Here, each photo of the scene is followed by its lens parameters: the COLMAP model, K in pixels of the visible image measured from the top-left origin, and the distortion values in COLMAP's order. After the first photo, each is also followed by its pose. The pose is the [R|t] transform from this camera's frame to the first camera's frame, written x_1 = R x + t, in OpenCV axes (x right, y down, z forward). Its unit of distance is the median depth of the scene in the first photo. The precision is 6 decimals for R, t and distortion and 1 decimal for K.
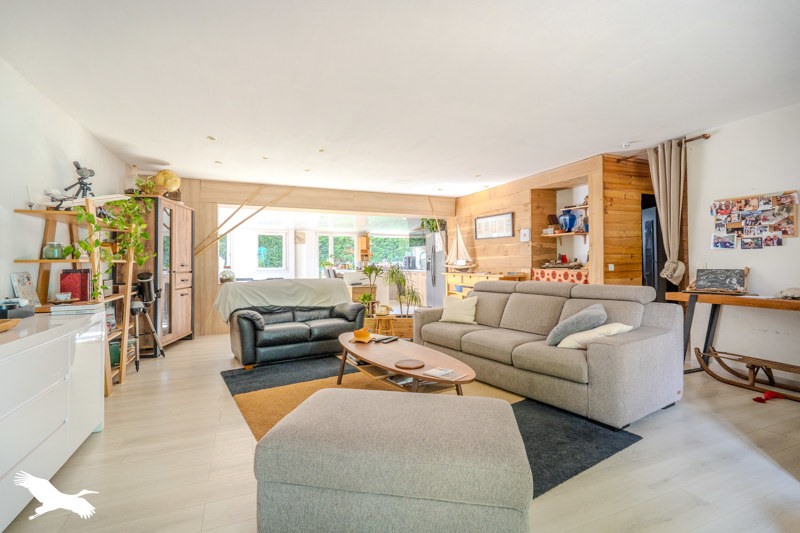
lens RADIAL K [[372.3, 0, 400.0], [0, 372.3, 266.5], [0, 0, 1]] dist [-0.001896, -0.000397]
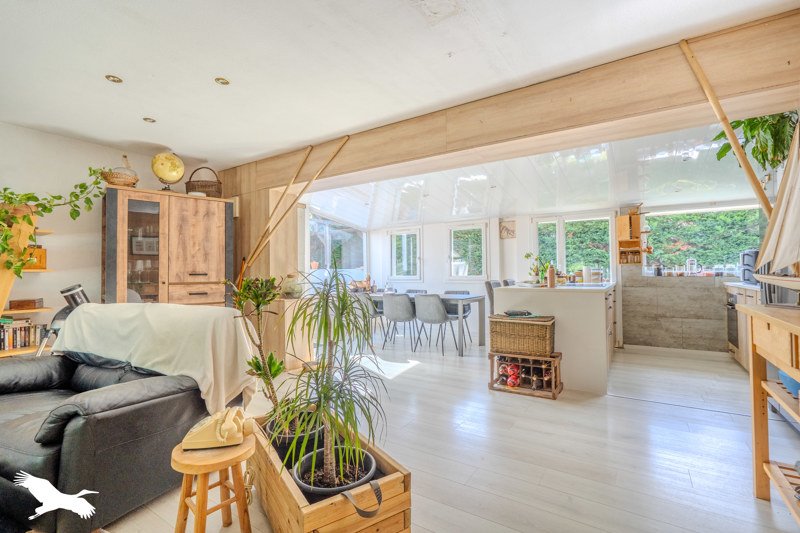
lens RADIAL K [[372.3, 0, 400.0], [0, 372.3, 266.5], [0, 0, 1]] dist [-0.001896, -0.000397]
pose [[0.525344, -0.016839, -0.850724, 0.229886], [-0.006364, 0.999698, -0.023718, 0.002971], [0.850866, 0.017874, 0.525078, 0.691291]]
